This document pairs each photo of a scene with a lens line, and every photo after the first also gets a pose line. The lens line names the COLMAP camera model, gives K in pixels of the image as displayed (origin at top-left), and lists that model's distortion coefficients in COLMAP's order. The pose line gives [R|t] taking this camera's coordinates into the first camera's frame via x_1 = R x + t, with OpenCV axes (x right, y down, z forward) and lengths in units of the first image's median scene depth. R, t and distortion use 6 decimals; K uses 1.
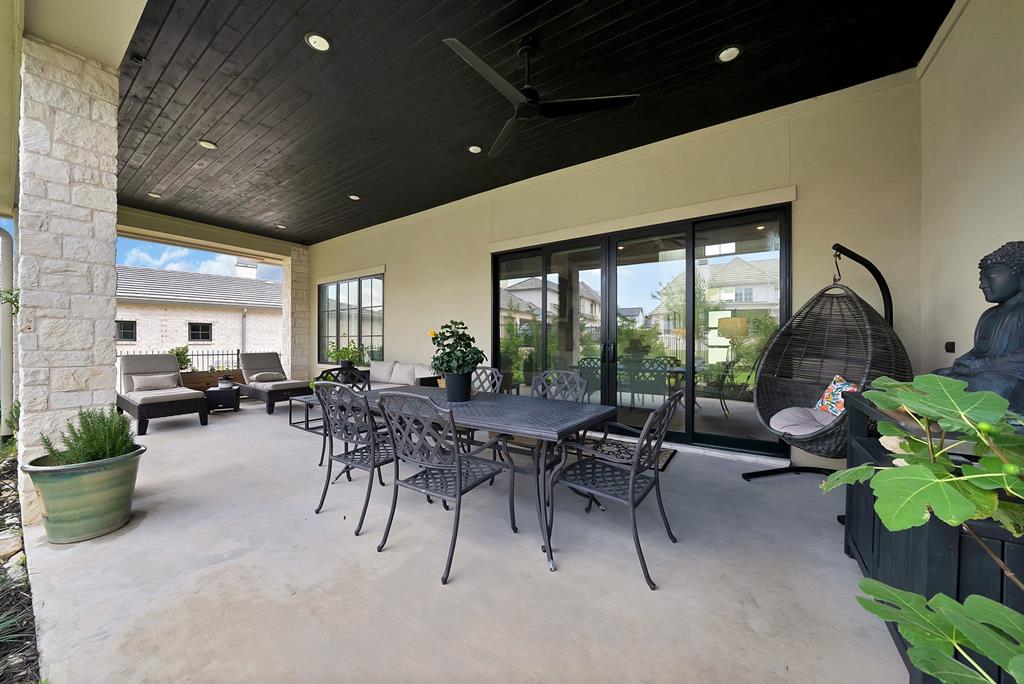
lens RADIAL K [[366.5, 0, 514.6], [0, 366.5, 341.1], [0, 0, 1]] dist [-0.025550, 0.002657]
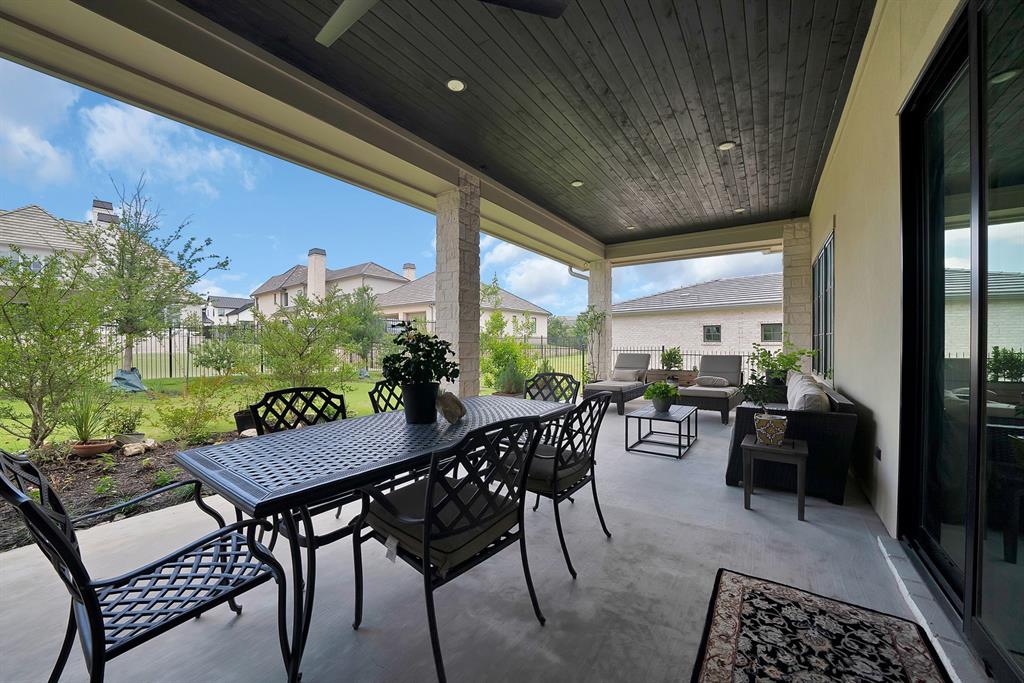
lens RADIAL K [[366.5, 0, 507.1], [0, 366.5, 343.2], [0, 0, 1]] dist [-0.025550, 0.002657]
pose [[-0.019206, -0.000167, -0.999816, 0.232259], [0.006312, 0.999980, -0.000288, -0.000365], [0.999796, -0.006316, -0.019205, 0.453804]]
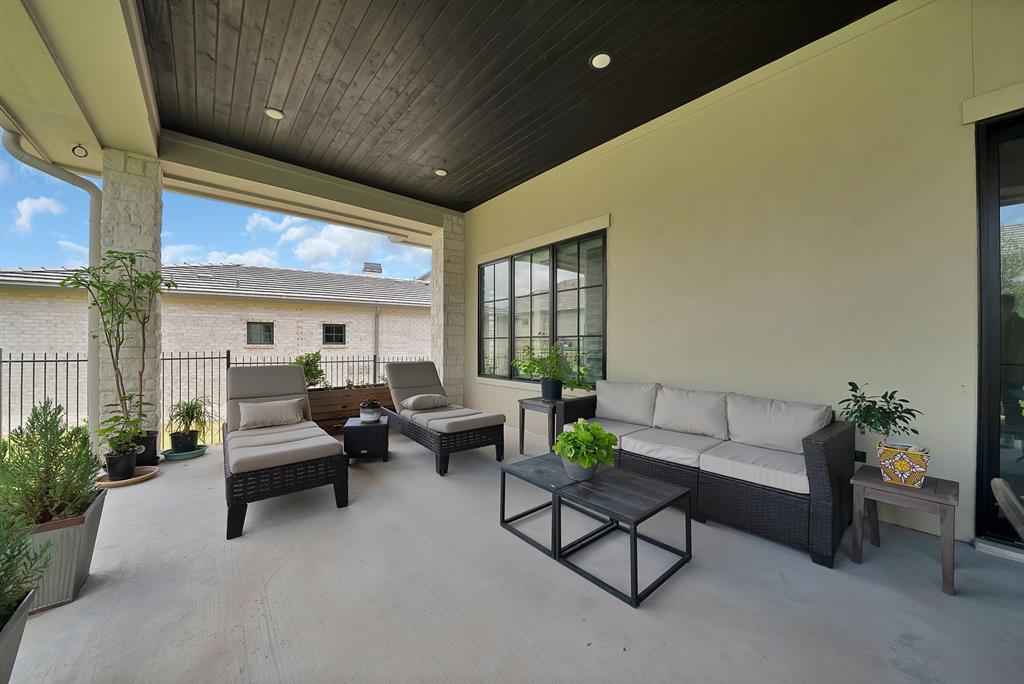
lens RADIAL K [[366.5, 0, 515.8], [0, 366.5, 342.6], [0, 0, 1]] dist [-0.025550, 0.002657]
pose [[0.968076, -0.001654, -0.250653, -0.338881], [0.000578, 0.999990, -0.004368, -0.000391], [0.250658, 0.004084, 0.968067, 0.383509]]
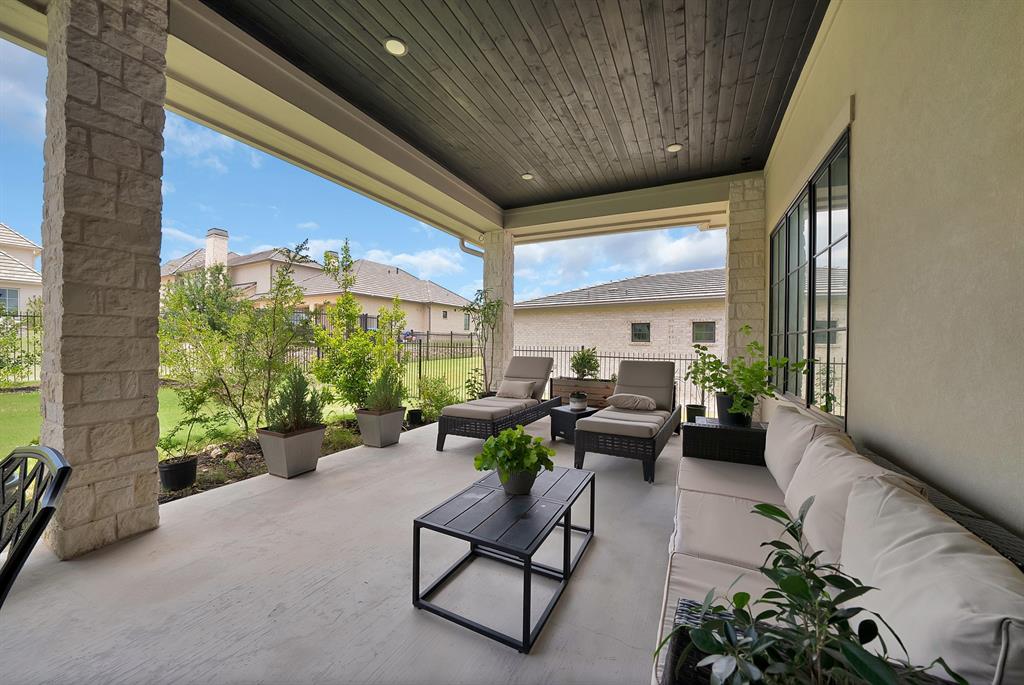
lens RADIAL K [[366.5, 0, 504.7], [0, 366.5, 341.9], [0, 0, 1]] dist [-0.025550, 0.002657]
pose [[0.126519, 0.004253, -0.991955, -0.090940], [-0.006119, 0.999975, 0.003507, -0.001700], [0.991945, 0.005626, 0.126542, 0.648044]]
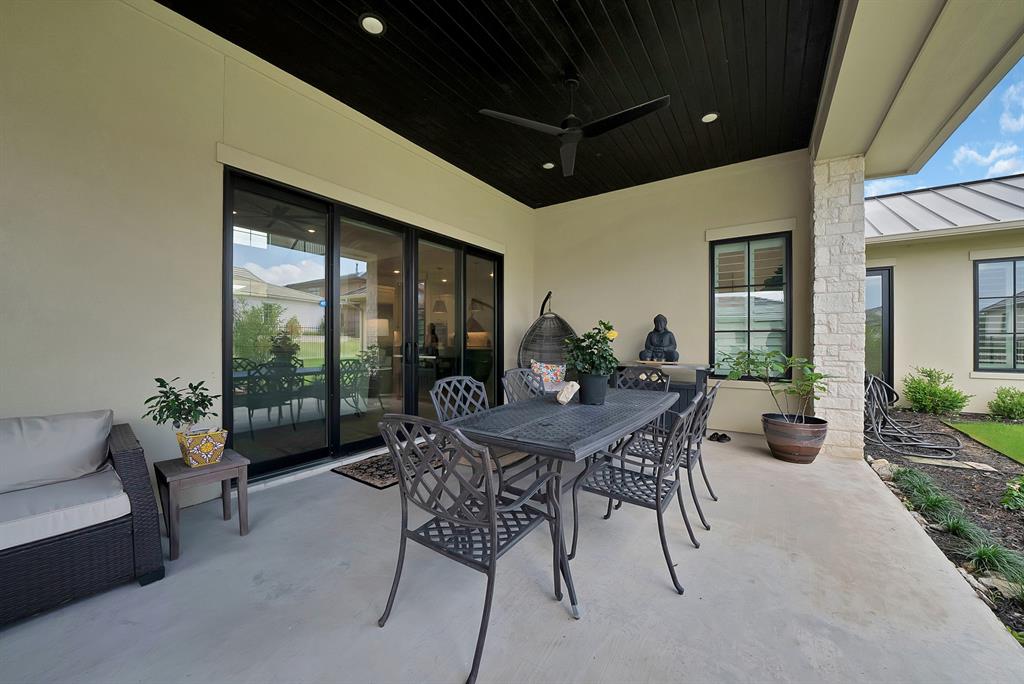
lens RADIAL K [[366.5, 0, 515.7], [0, 366.5, 344.0], [0, 0, 1]] dist [-0.025550, 0.002657]
pose [[-0.013730, -0.005211, 0.999892, -0.413362], [-0.005290, 0.999973, 0.005139, 0.000982], [-0.999892, -0.005219, -0.013757, 0.447236]]
